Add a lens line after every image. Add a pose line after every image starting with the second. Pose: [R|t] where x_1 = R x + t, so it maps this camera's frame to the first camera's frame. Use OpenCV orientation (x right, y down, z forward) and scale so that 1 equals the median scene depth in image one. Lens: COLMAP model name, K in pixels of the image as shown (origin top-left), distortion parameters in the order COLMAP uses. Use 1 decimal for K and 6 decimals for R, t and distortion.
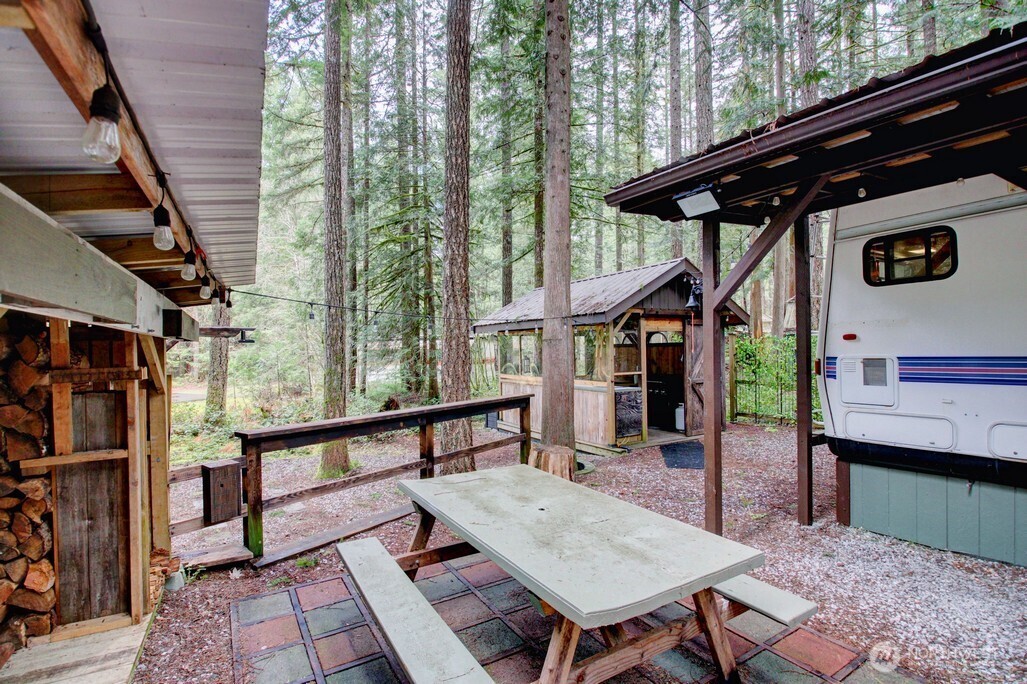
lens RADIAL K [[475.9, 0, 506.7], [0, 475.9, 348.5], [0, 0, 1]] dist [0.003772, -0.018699]
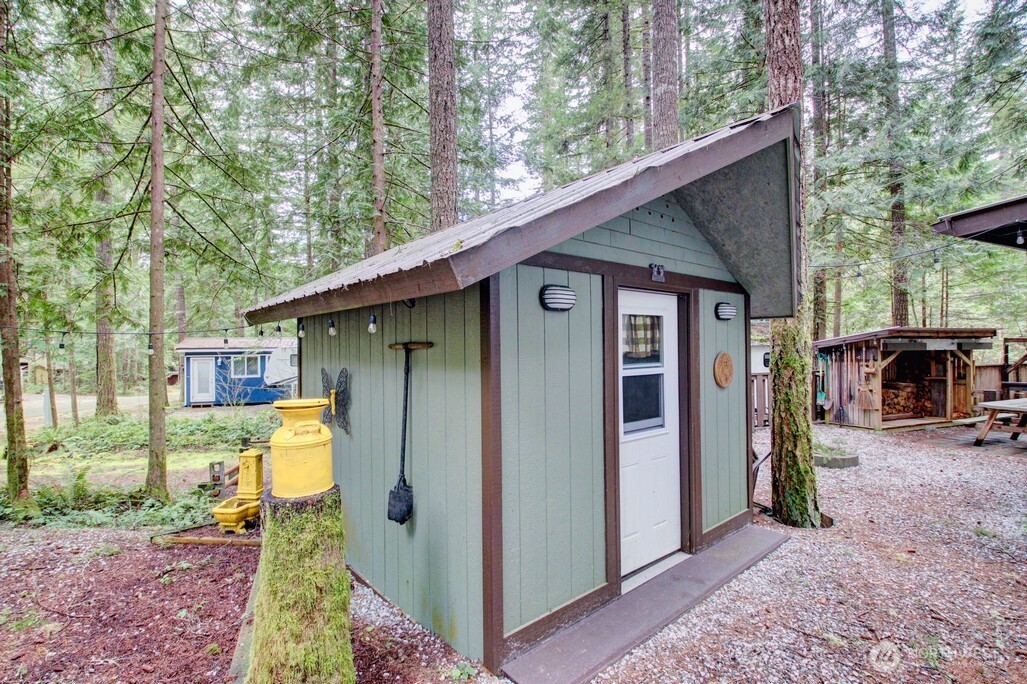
lens RADIAL K [[475.9, 0, 506.7], [0, 475.9, 348.5], [0, 0, 1]] dist [0.003772, -0.018699]
pose [[-0.141120, 0.010745, -0.989934, 1.539530], [0.013490, 0.999869, 0.008930, -0.049870], [0.989901, -0.012094, -0.141247, -0.895530]]
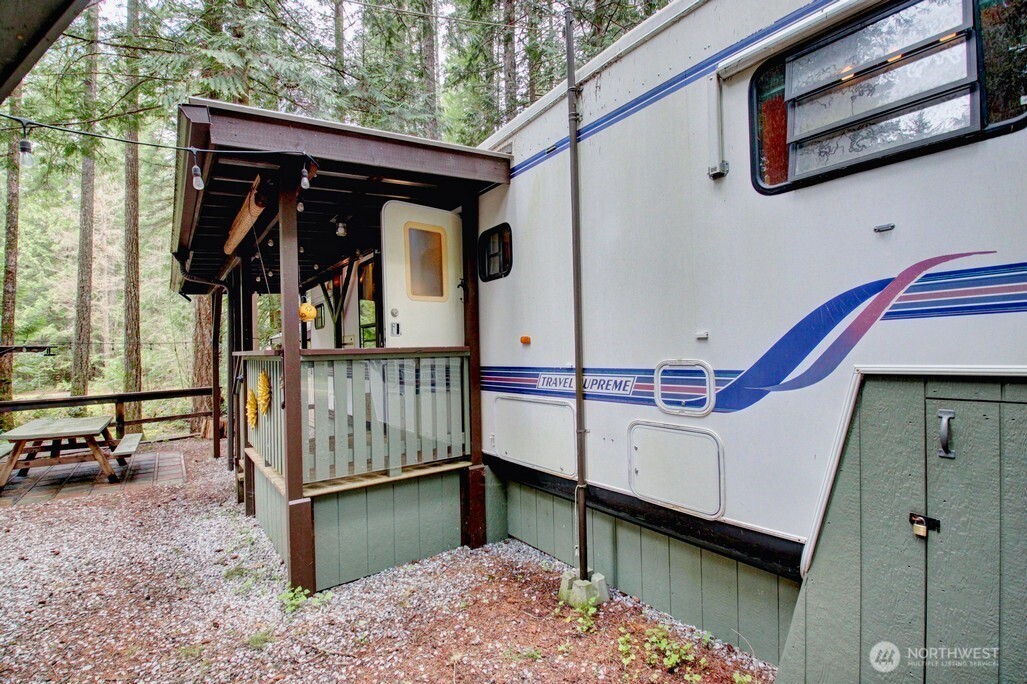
lens RADIAL K [[475.9, 0, 506.7], [0, 475.9, 348.5], [0, 0, 1]] dist [0.003772, -0.018699]
pose [[0.996671, -0.006164, 0.081293, 0.956297], [0.006412, 0.999976, -0.002792, -0.024833], [-0.081274, 0.003304, 0.996686, -0.750389]]
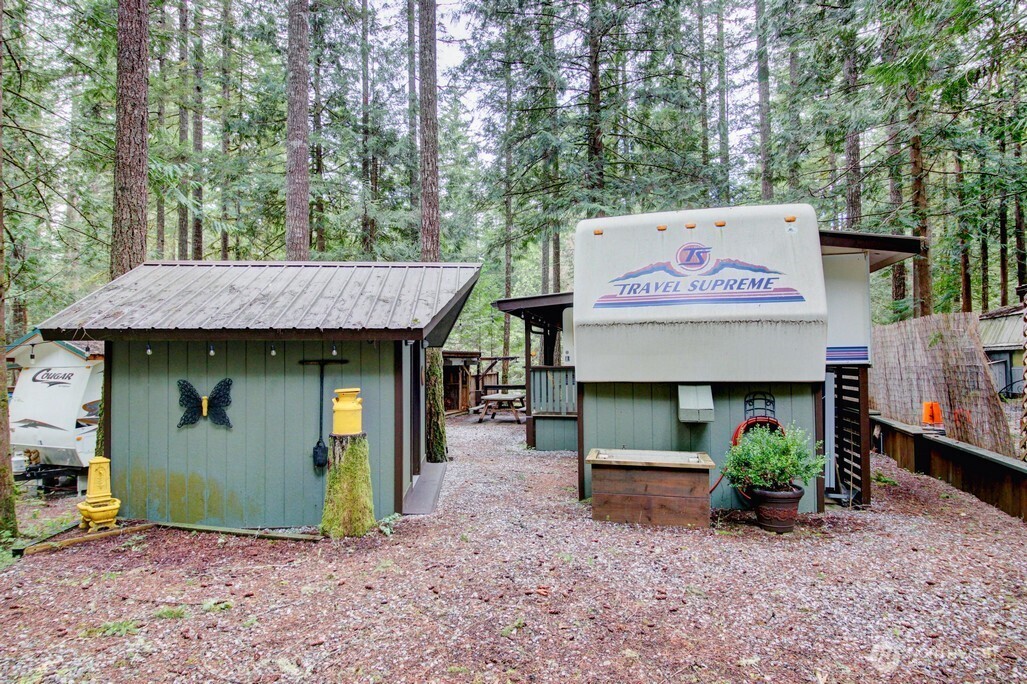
lens RADIAL K [[553.5, 0, 501.9], [0, 553.5, 347.0], [0, 0, 1]] dist [0.003560, -0.020749]
pose [[0.699684, -0.011522, -0.714359, 1.982129], [0.000387, 0.999876, -0.015749, -0.060954], [0.714452, 0.010743, 0.699602, -1.525782]]
